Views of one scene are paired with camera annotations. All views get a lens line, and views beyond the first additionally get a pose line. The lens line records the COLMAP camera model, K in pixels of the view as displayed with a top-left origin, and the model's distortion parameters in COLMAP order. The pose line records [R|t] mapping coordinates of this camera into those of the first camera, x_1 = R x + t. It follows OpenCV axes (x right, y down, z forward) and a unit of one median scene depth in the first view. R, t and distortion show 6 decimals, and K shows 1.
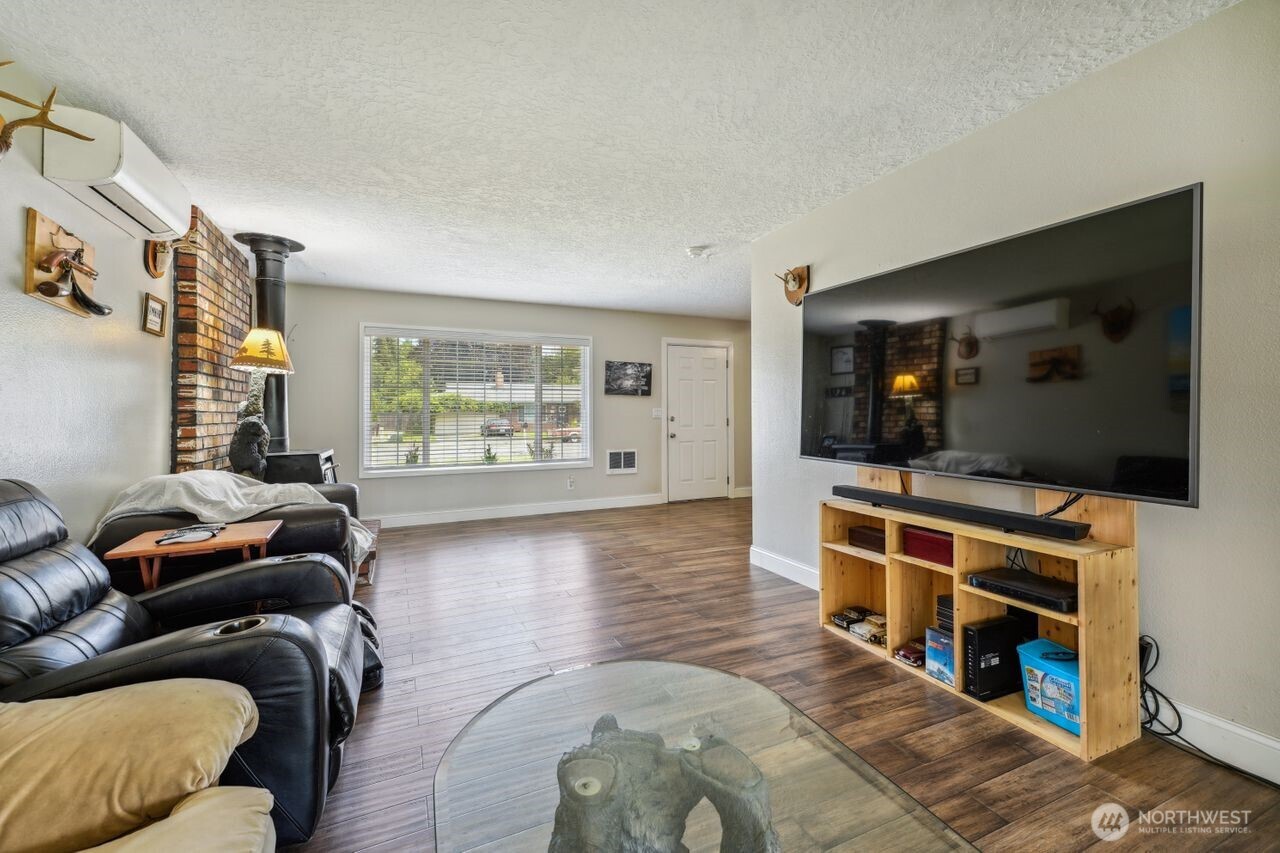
lens RADIAL K [[530.8, 0, 639.2], [0, 530.8, 419.3], [0, 0, 1]] dist [0.008379, 0.000641]
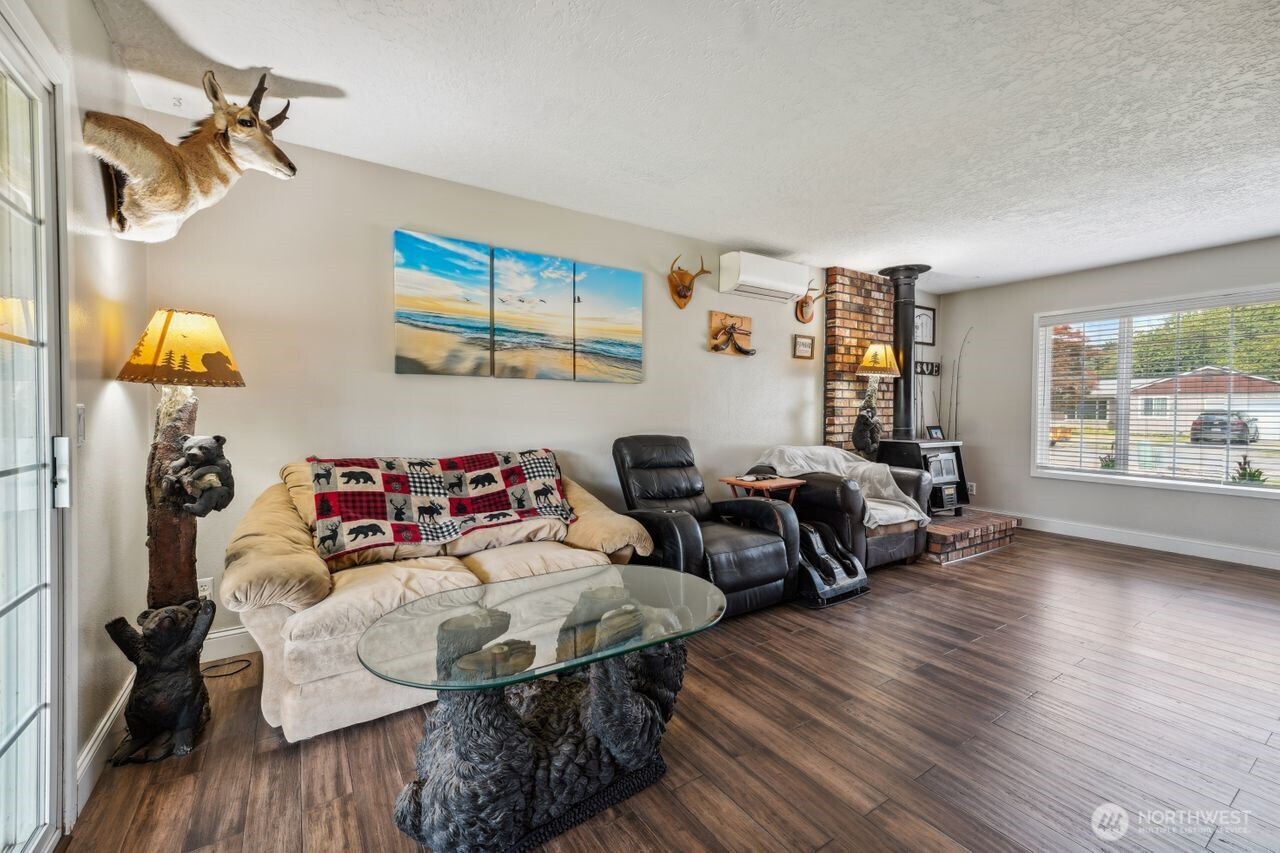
lens RADIAL K [[530.8, 0, 643.4], [0, 530.8, 418.8], [0, 0, 1]] dist [0.008379, 0.000641]
pose [[0.159037, 0.021540, -0.987038, 0.448970], [-0.014307, 0.999707, 0.019511, -0.002695], [0.987169, 0.011018, 0.159299, 0.212298]]
